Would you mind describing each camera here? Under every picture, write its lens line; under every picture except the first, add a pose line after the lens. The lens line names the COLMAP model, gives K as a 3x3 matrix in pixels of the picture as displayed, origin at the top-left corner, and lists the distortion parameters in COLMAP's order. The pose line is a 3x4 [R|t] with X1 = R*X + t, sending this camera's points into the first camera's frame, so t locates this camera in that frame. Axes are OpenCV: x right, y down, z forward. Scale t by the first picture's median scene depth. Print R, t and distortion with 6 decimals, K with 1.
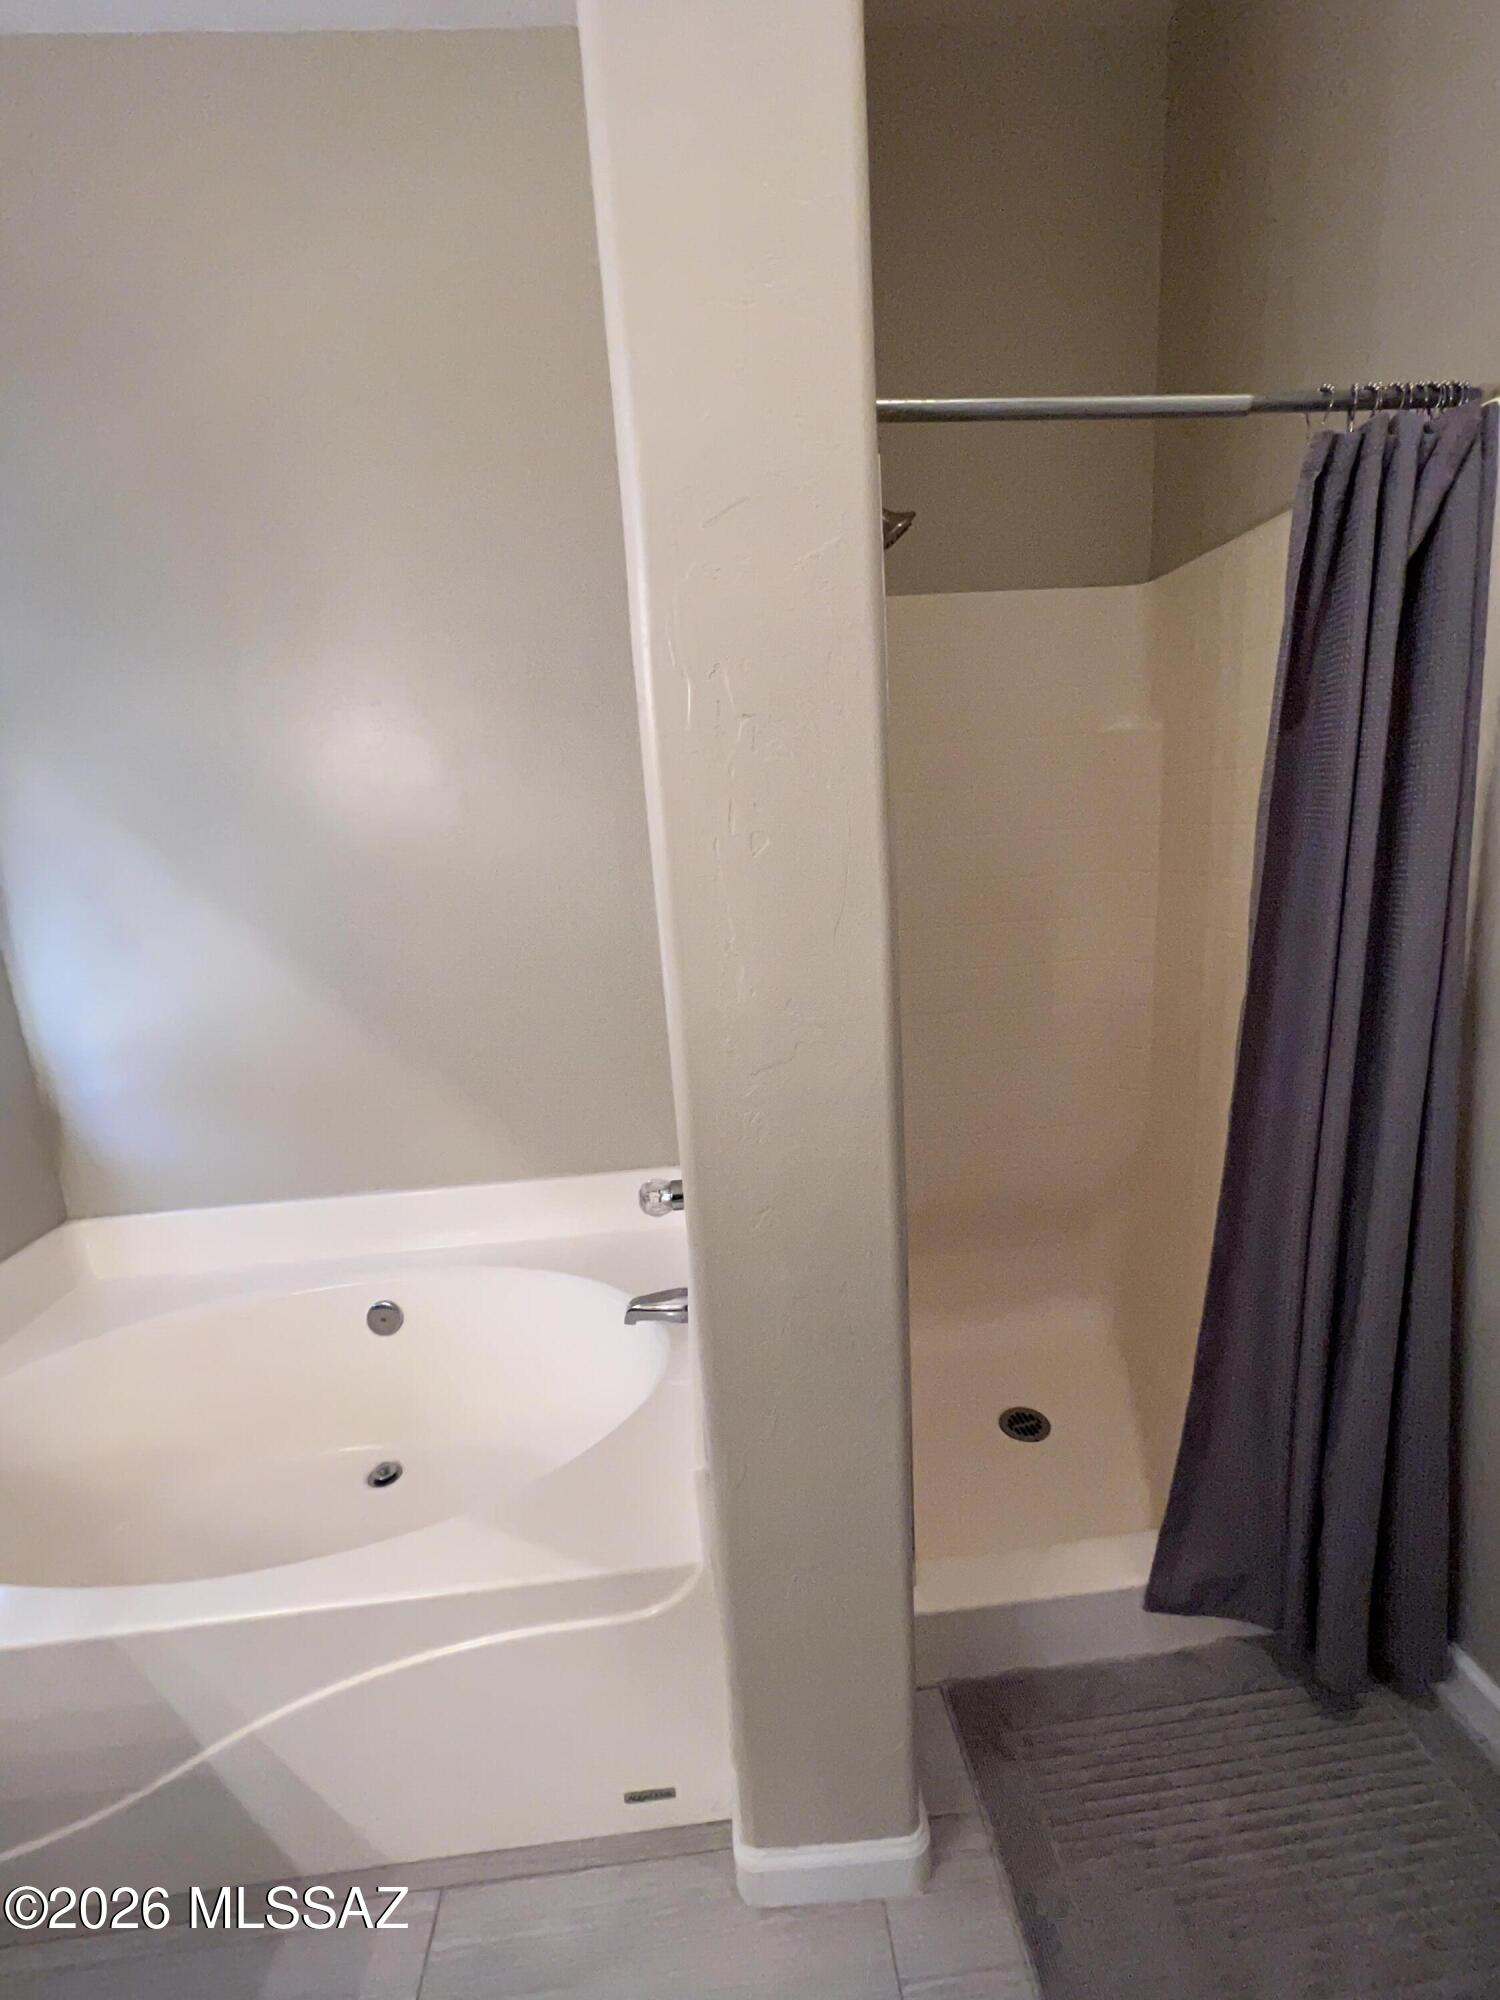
lens RADIAL K [[836.7, 0, 750.0], [0, 836.7, 1000.0], [0, 0, 1]] dist [-0.004260, -0.000387]
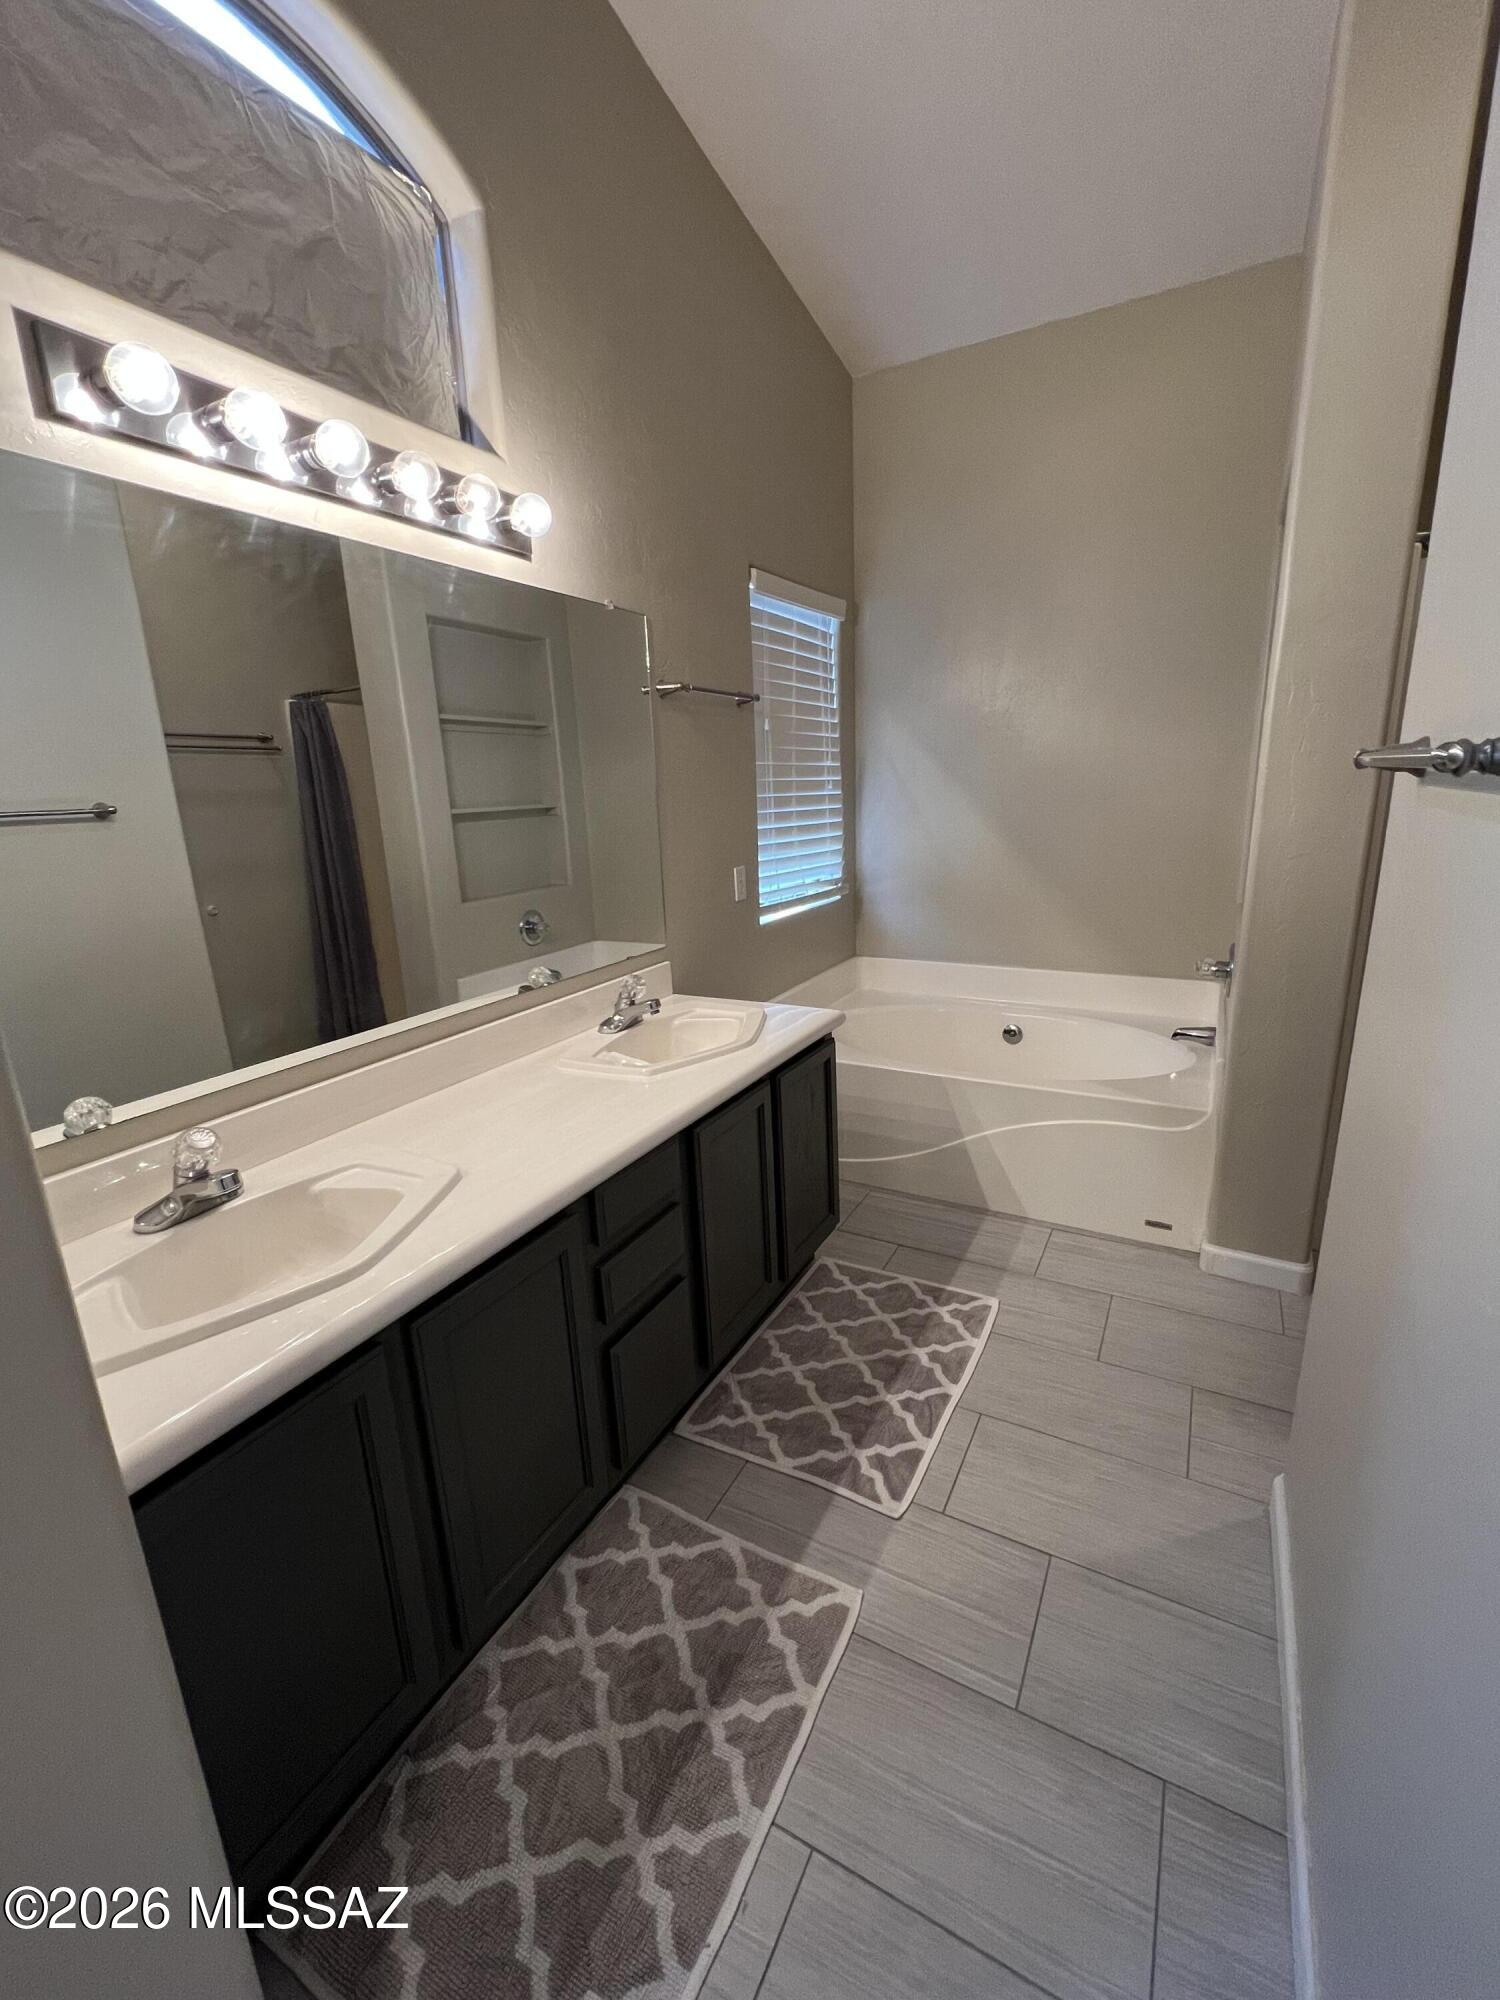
lens RADIAL K [[836.7, 0, 750.0], [0, 836.7, 1000.0], [0, 0, 1]] dist [-0.004260, -0.000387]
pose [[0.827716, 0.165997, -0.536034, 0.045370], [-0.123484, 0.985710, 0.114573, 0.220531], [0.547393, -0.028643, 0.836386, -0.967118]]
